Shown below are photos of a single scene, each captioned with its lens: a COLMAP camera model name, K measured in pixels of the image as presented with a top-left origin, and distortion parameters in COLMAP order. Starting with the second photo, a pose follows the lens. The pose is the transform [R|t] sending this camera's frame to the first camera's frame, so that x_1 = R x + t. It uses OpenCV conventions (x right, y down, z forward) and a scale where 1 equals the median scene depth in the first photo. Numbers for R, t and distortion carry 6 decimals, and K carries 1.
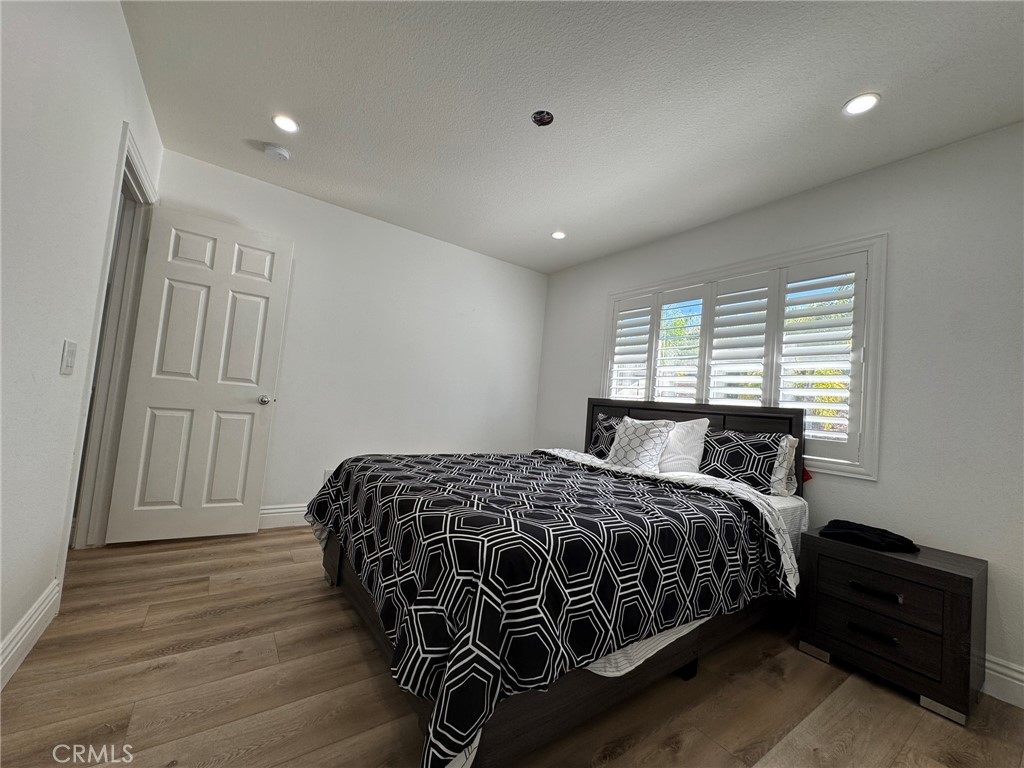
lens RADIAL K [[410.0, 0, 515.6], [0, 410.0, 386.9], [0, 0, 1]] dist [0.000004, -0.000509]
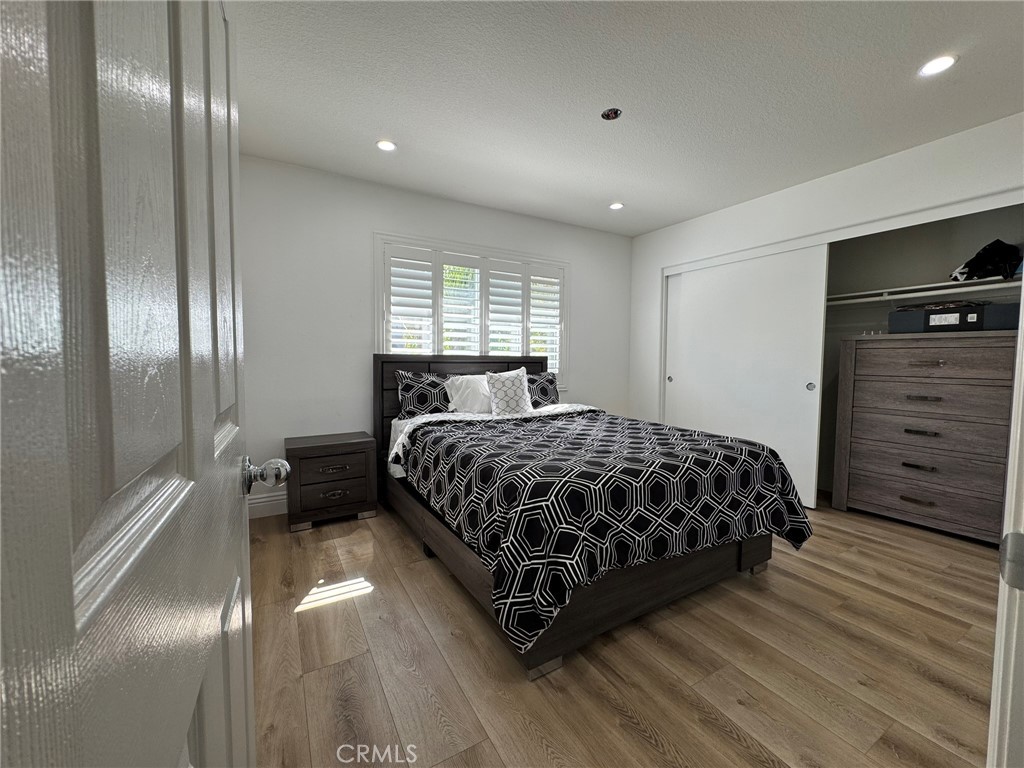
lens RADIAL K [[410.0, 0, 518.1], [0, 410.0, 379.9], [0, 0, 1]] dist [0.000004, -0.000509]
pose [[0.087330, -0.127173, 0.988029, -0.819414], [-0.038630, 0.990640, 0.130923, -0.054802], [-0.995430, -0.049601, 0.081600, 0.797417]]
